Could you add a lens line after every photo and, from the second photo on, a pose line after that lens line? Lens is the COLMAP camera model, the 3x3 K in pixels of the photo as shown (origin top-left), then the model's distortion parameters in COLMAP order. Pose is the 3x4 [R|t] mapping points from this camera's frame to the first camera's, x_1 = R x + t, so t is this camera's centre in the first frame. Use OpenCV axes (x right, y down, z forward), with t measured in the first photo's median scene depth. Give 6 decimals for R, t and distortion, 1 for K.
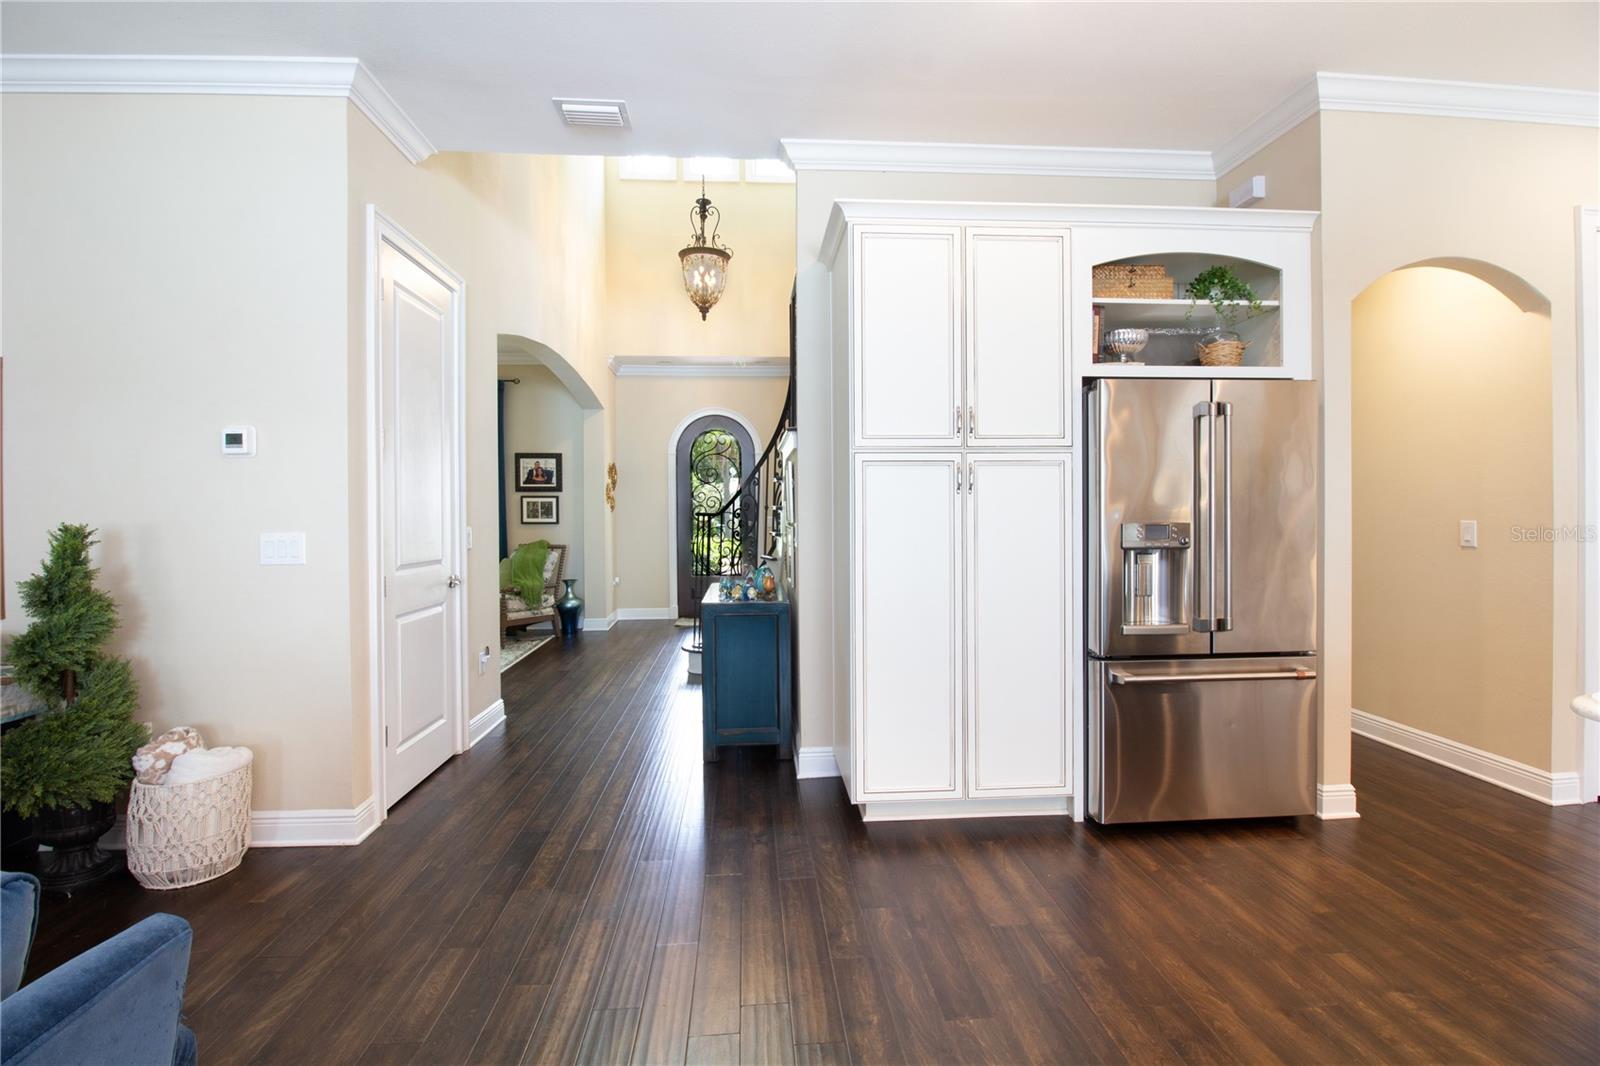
lens RADIAL K [[691.4, 0, 795.3], [0, 691.4, 519.8], [0, 0, 1]] dist [0.004980, 0.000412]
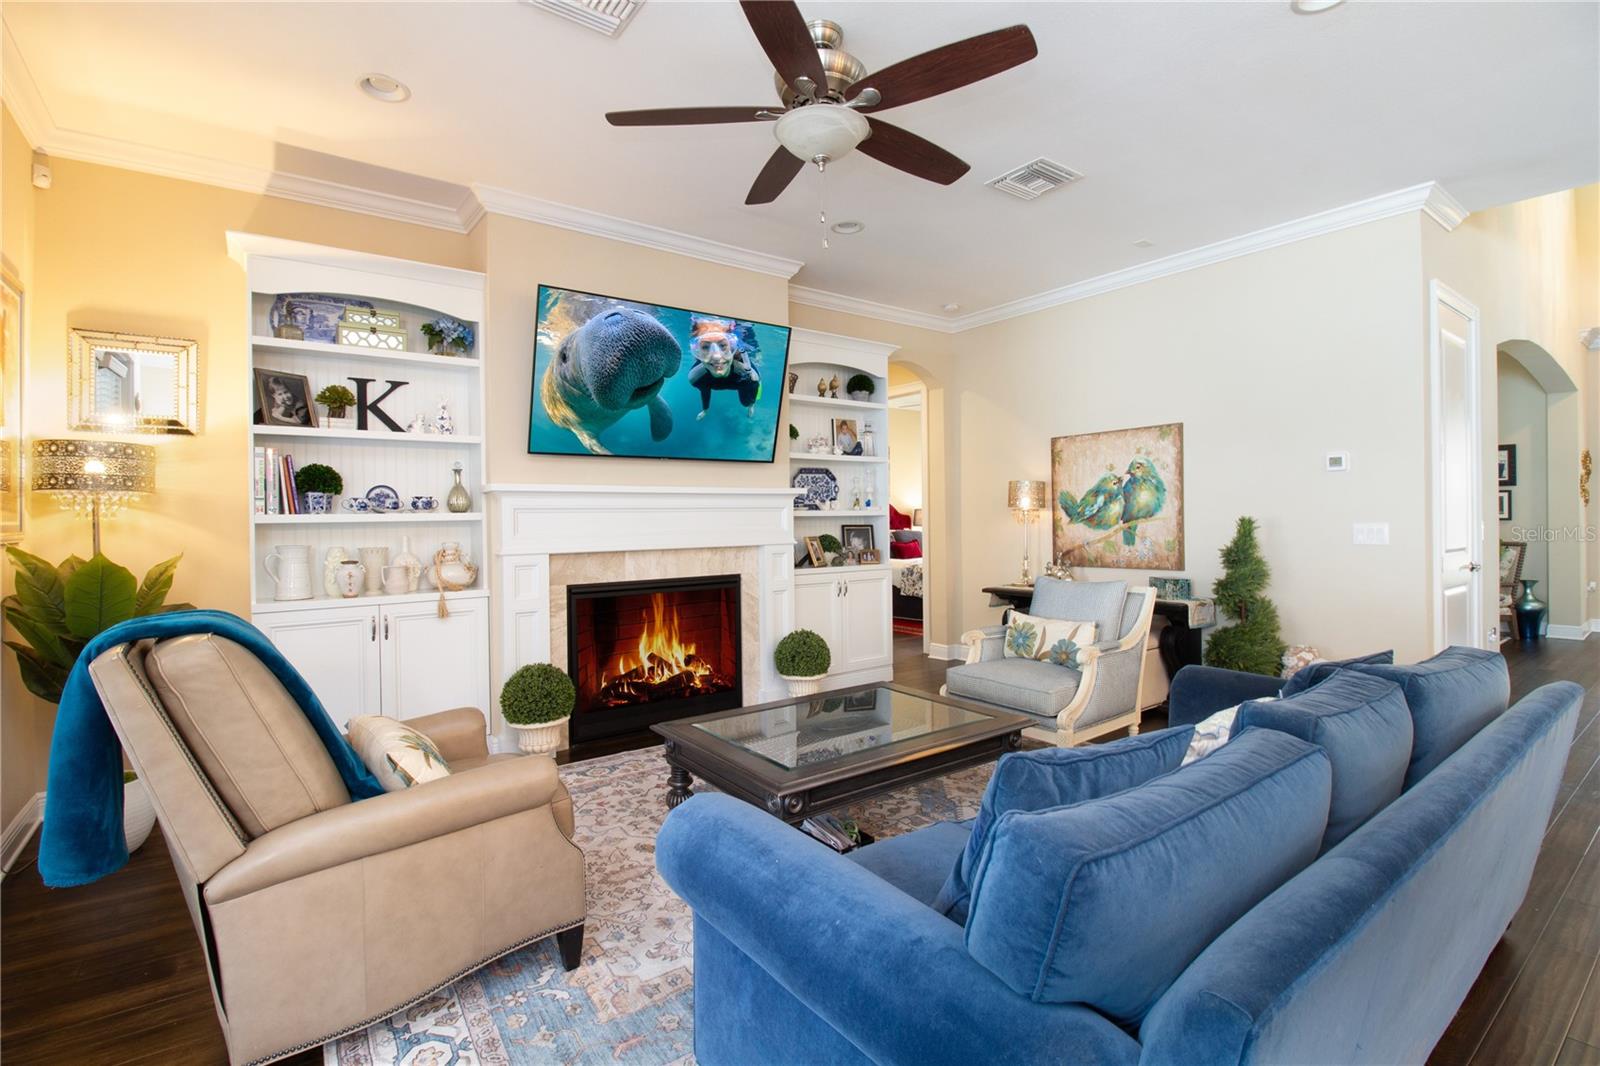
lens RADIAL K [[734.8, 0, 795.5], [0, 734.8, 516.6], [0, 0, 1]] dist [-0.013551, -0.006816]
pose [[0.535850, 0.001711, -0.844311, -0.050902], [-0.001752, 0.999998, 0.000915, 0.002843], [0.844311, 0.000989, 0.535852, -0.436100]]
